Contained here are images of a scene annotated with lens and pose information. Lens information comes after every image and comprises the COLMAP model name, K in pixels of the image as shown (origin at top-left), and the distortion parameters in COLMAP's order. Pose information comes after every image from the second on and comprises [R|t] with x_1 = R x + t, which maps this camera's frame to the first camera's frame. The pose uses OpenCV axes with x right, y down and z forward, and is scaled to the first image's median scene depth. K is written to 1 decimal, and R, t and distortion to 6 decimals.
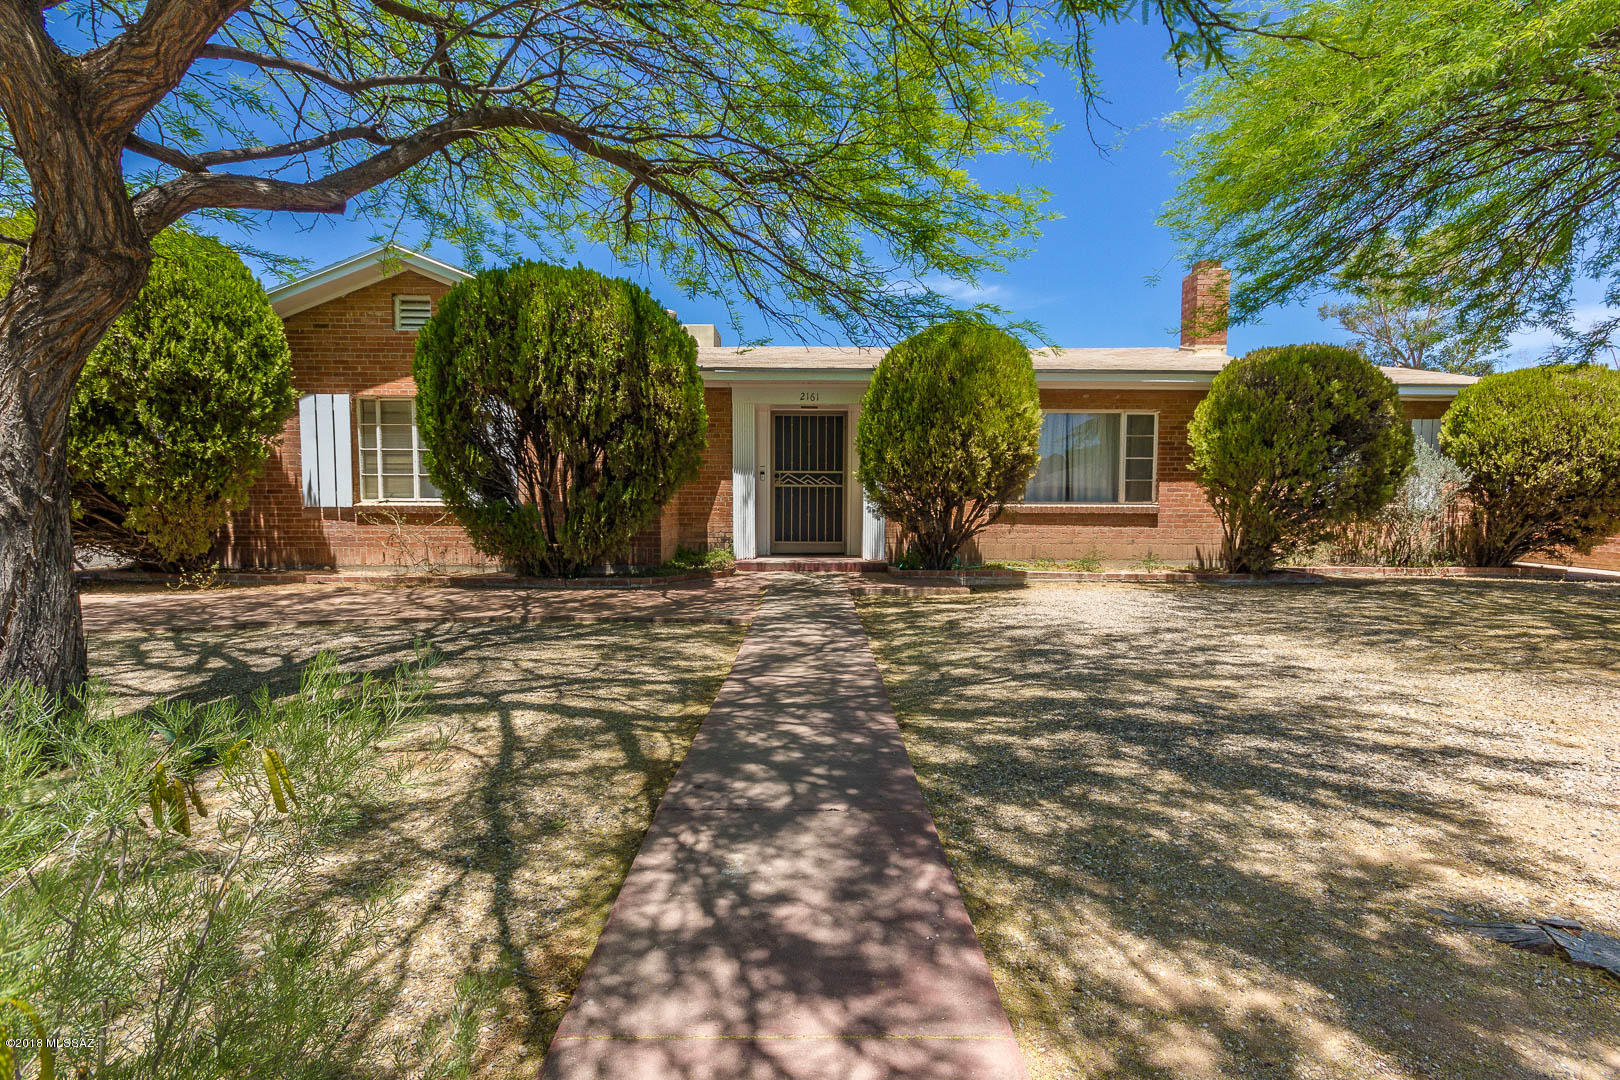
lens RADIAL K [[751.9, 0, 816.5], [0, 751.9, 543.3], [0, 0, 1]] dist [0.004741, 0.001818]
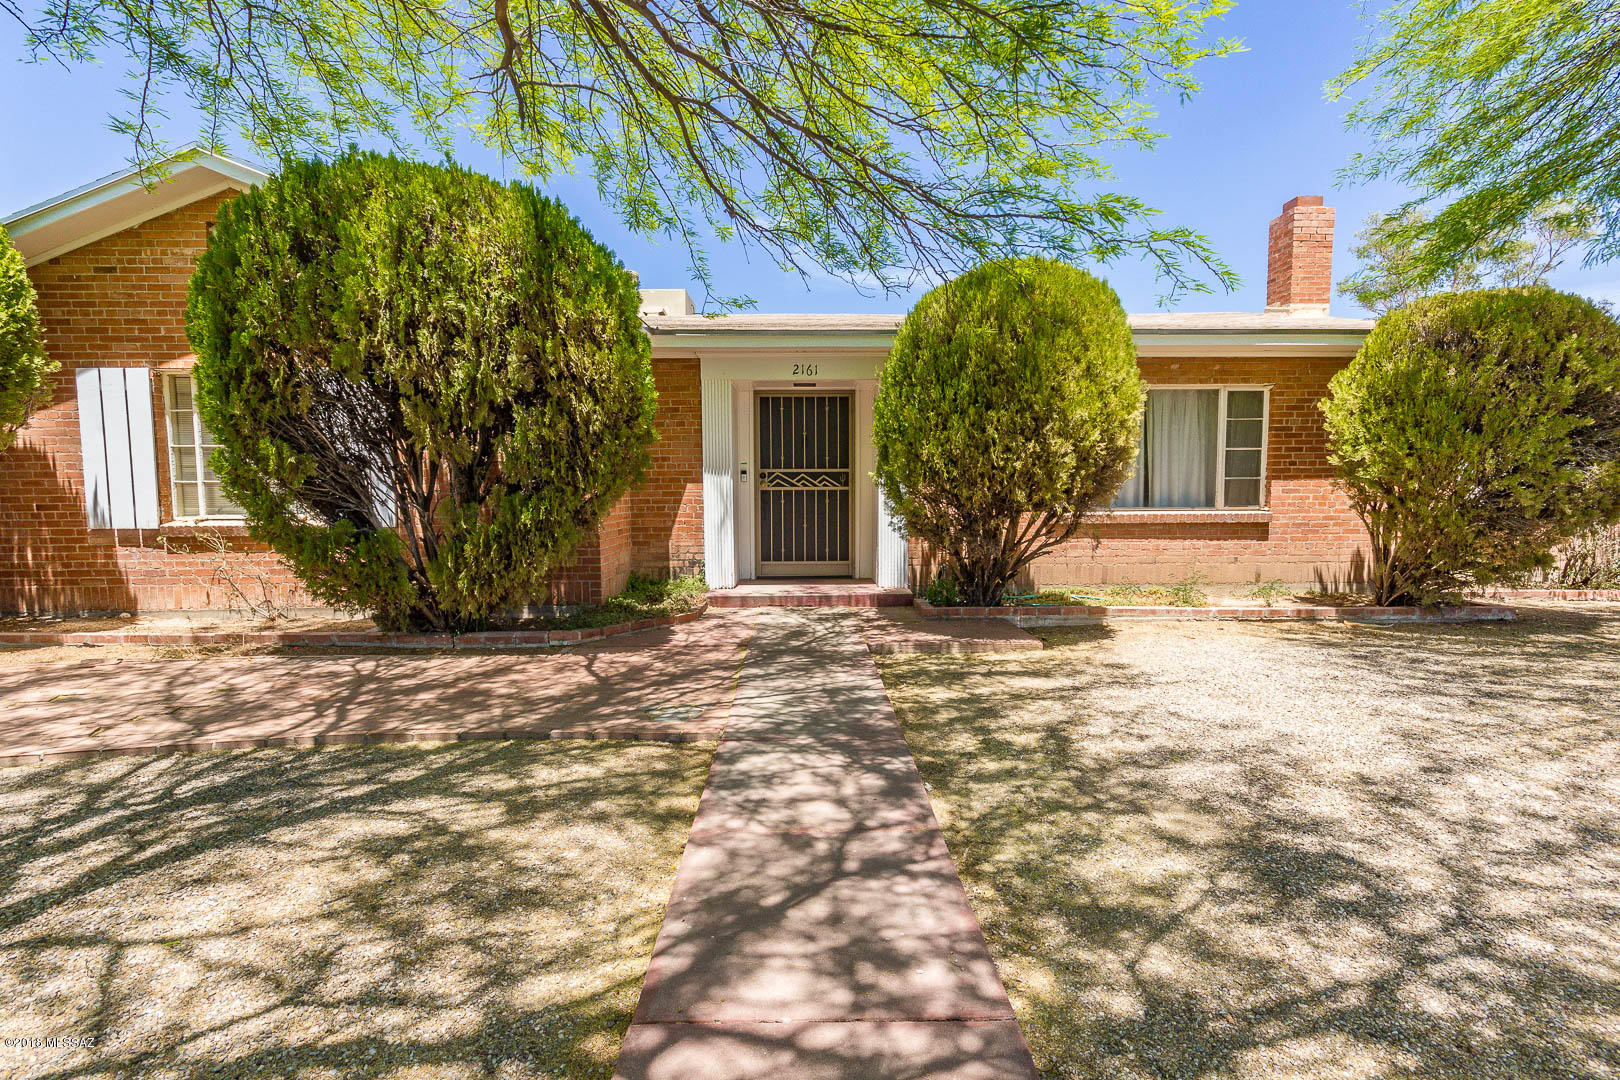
lens RADIAL K [[763.4, 0, 813.9], [0, 763.4, 542.0], [0, 0, 1]] dist [0.005481, 0.001038]
pose [[0.999943, -0.008748, 0.006191, -0.007727], [0.008674, 0.999893, 0.011819, -0.038311], [-0.006294, -0.011764, 0.999911, 0.277032]]
